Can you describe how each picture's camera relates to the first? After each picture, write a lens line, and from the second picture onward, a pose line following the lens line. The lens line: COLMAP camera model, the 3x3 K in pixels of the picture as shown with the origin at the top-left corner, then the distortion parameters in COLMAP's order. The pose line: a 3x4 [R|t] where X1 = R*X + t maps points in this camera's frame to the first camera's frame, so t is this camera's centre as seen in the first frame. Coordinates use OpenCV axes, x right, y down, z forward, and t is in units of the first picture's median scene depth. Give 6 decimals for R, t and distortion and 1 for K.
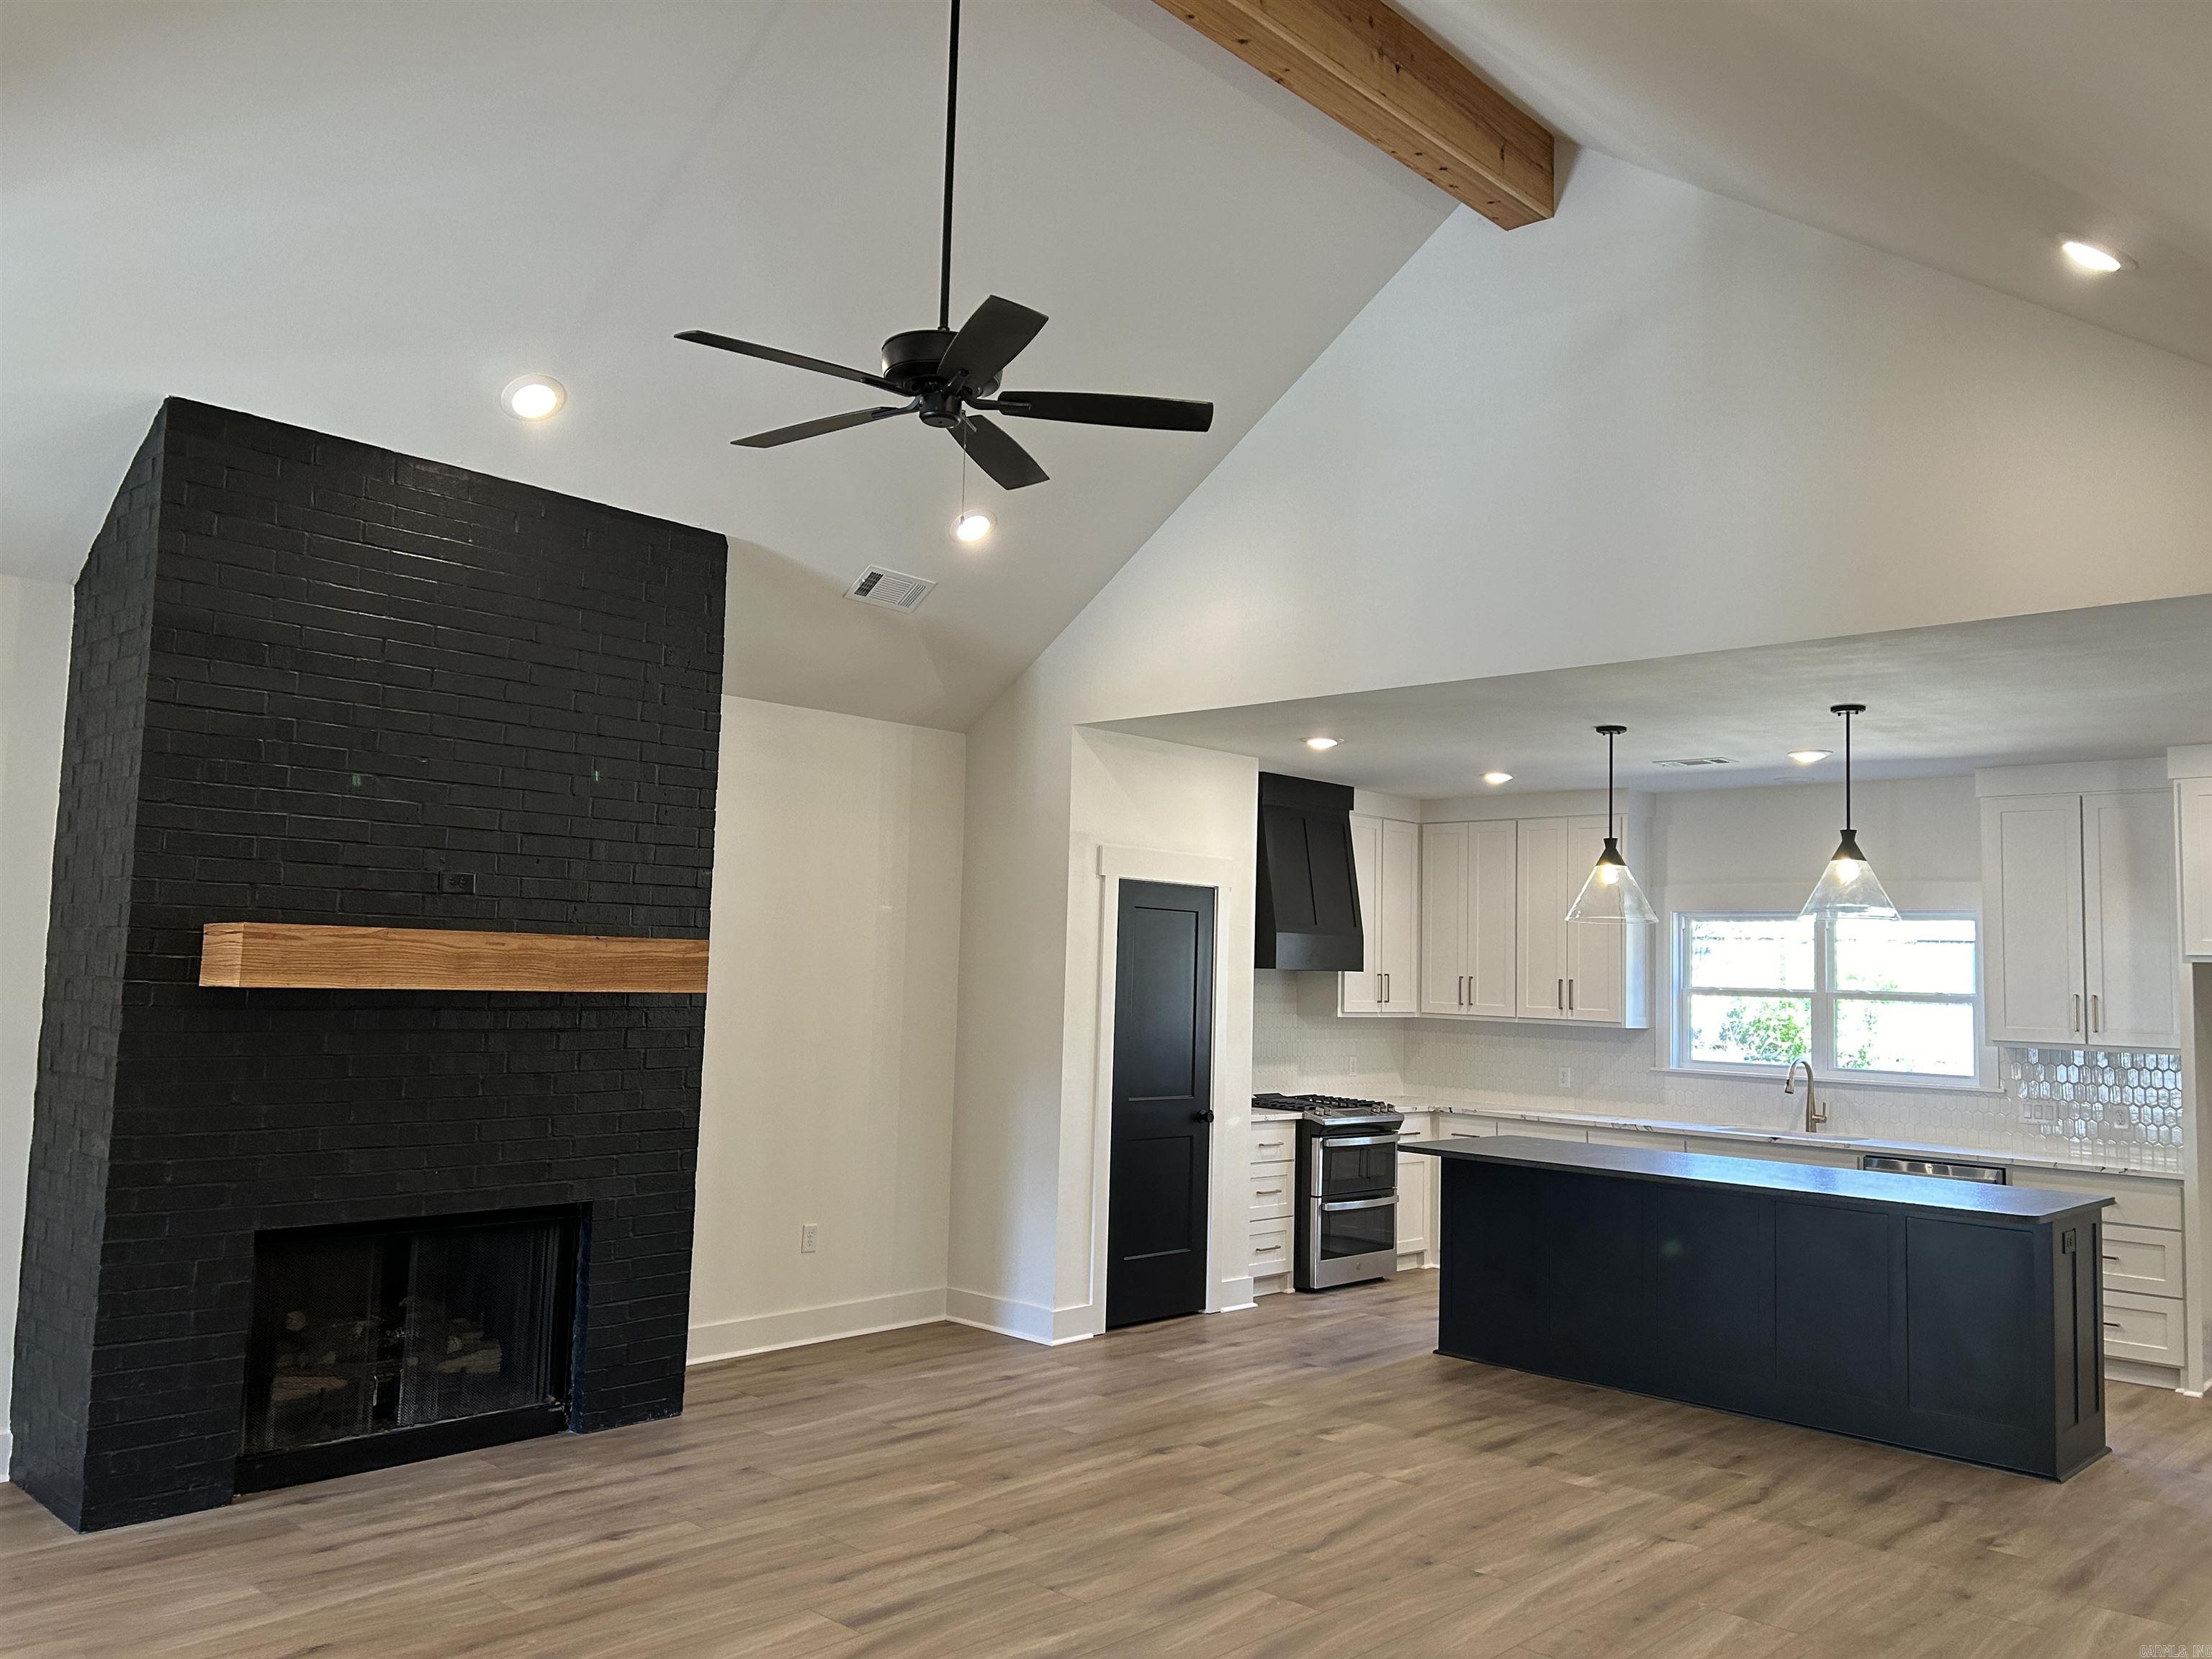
lens RADIAL K [[1678.8, 0, 1106.0], [0, 1678.8, 829.5], [0, 0, 1]] dist [0.110557, -0.225962]
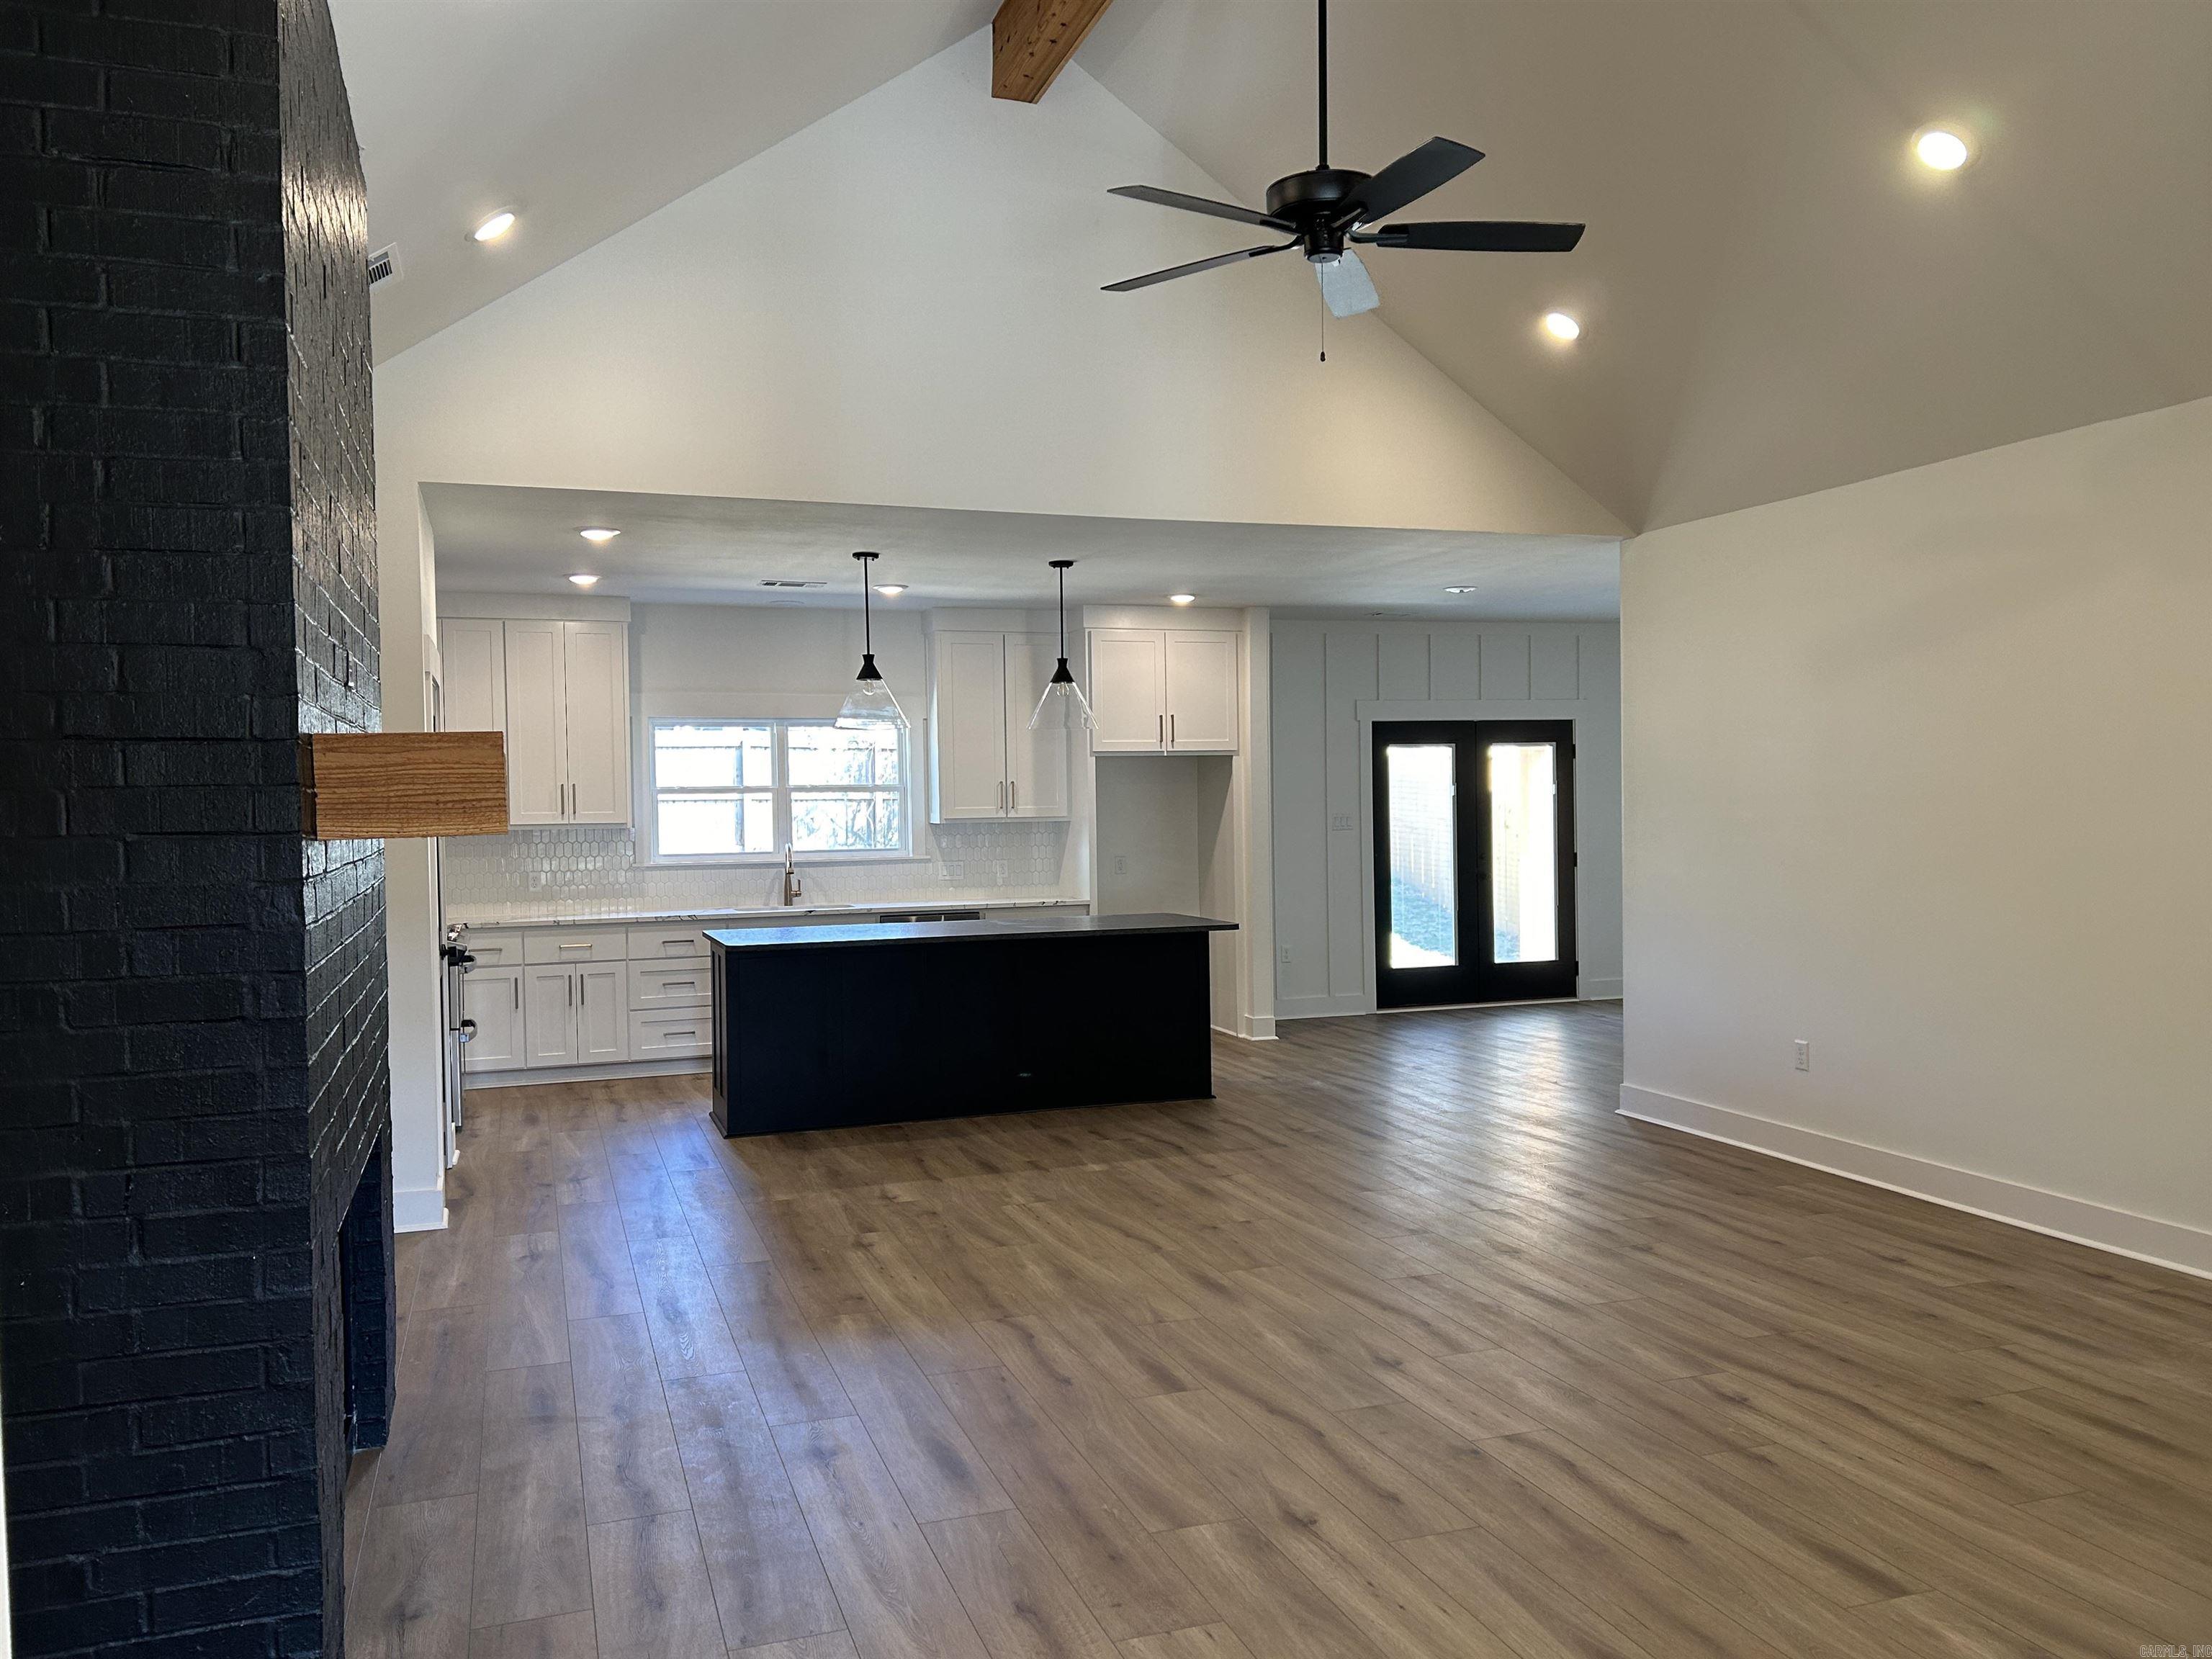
lens RADIAL K [[1678.8, 0, 1106.0], [0, 1678.8, 829.5], [0, 0, 1]] dist [0.110557, -0.225962]
pose [[0.450944, -0.053906, 0.890923, -0.793989], [-0.050271, 0.995056, 0.085651, 0.020994], [-0.891135, -0.083411, 0.446005, 0.431714]]
